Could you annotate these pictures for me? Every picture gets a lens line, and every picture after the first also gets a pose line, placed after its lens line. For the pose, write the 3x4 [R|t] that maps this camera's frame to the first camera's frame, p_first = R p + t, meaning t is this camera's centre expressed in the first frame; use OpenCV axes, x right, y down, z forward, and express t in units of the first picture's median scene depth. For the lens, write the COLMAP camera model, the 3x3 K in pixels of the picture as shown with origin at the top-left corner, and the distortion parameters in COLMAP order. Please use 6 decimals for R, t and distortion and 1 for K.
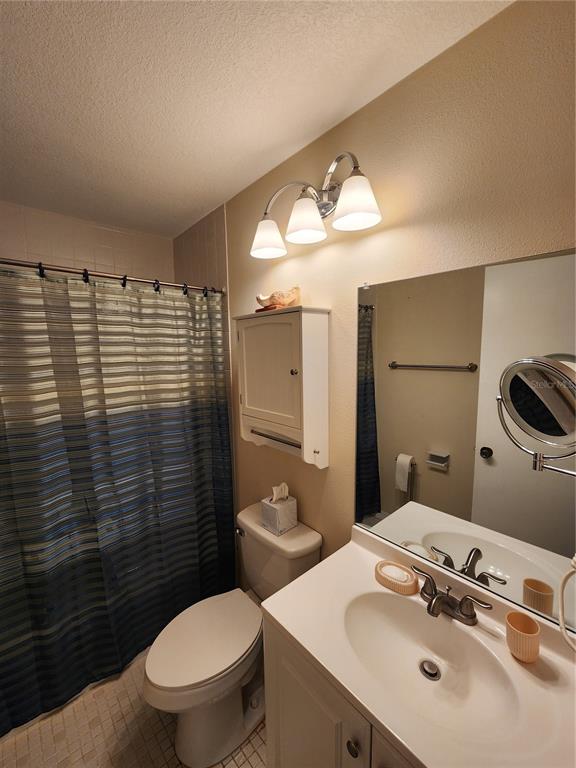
lens RADIAL K [[314.8, 0, 286.8], [0, 314.8, 385.3], [0, 0, 1]] dist [-0.001869, -0.000880]
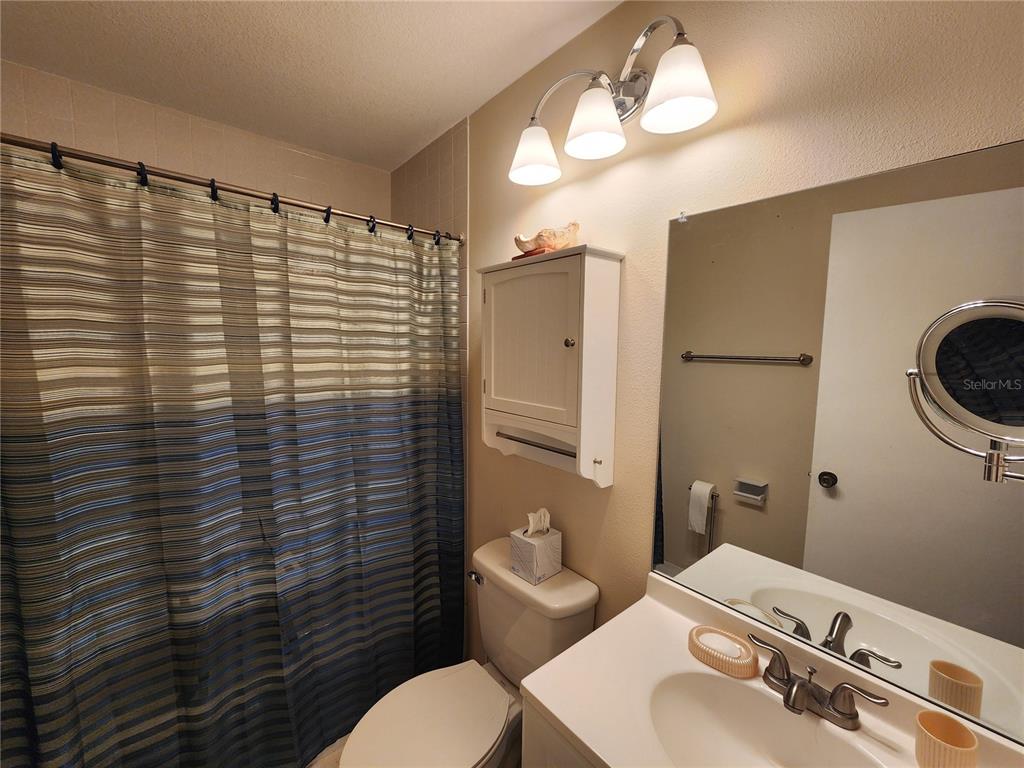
lens RADIAL K [[419.7, 0, 514.2], [0, 419.7, 384.2], [0, 0, 1]] dist [-0.001869, -0.000880]
pose [[0.999296, 0.030548, -0.021793, -0.064668], [-0.031000, 0.999305, -0.020690, 0.060049], [0.021146, 0.021351, 0.999548, 0.072396]]
